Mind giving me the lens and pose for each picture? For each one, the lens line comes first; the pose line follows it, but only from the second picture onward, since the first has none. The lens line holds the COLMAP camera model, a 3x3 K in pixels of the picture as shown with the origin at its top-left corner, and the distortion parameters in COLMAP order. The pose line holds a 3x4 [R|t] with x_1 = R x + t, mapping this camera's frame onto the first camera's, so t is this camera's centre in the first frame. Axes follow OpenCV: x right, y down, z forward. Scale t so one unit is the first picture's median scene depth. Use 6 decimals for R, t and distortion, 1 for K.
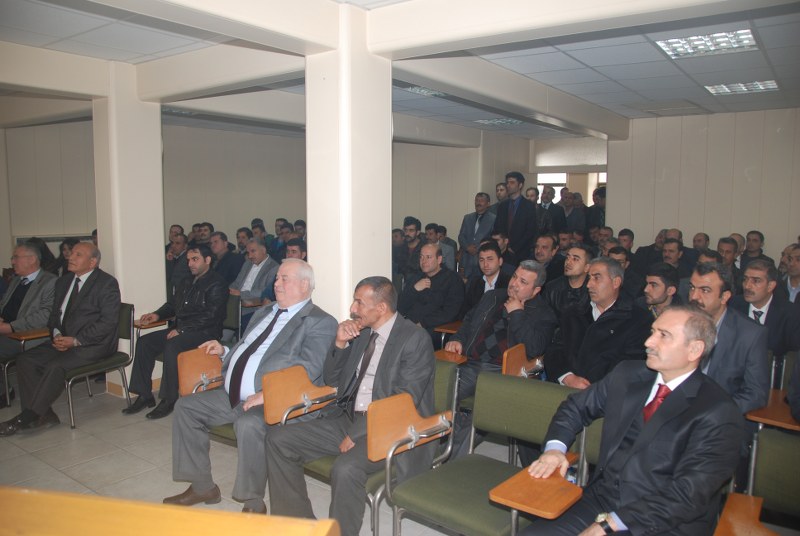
lens RADIAL K [[601.6, 0, 427.2], [0, 601.6, 270.5], [0, 0, 1]] dist [-0.098561, 0.035647]
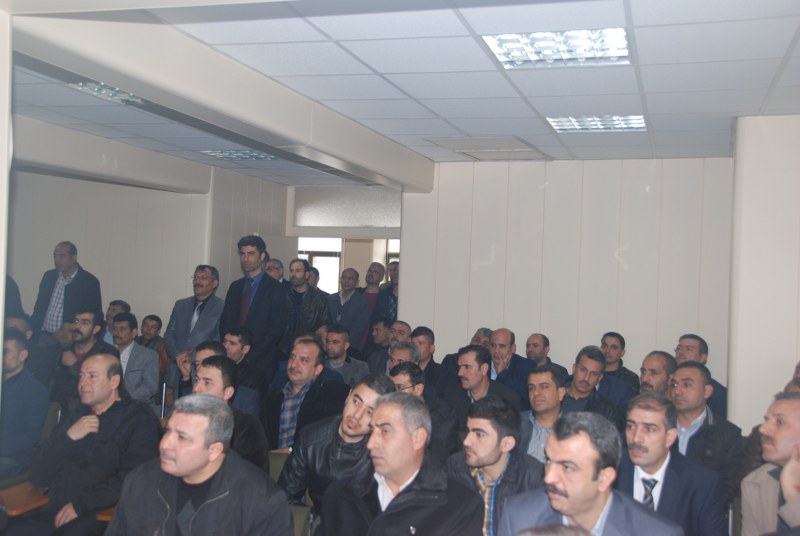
lens RADIAL K [[869.1, 0, 396.8], [0, 869.1, 267.6], [0, 0, 1]] dist [0.063392, 0.000000]
pose [[0.958103, 0.034334, 0.284359, 0.034004], [0.000488, 0.992593, -0.121489, -0.024437], [-0.286424, 0.116538, 0.950989, 0.121662]]
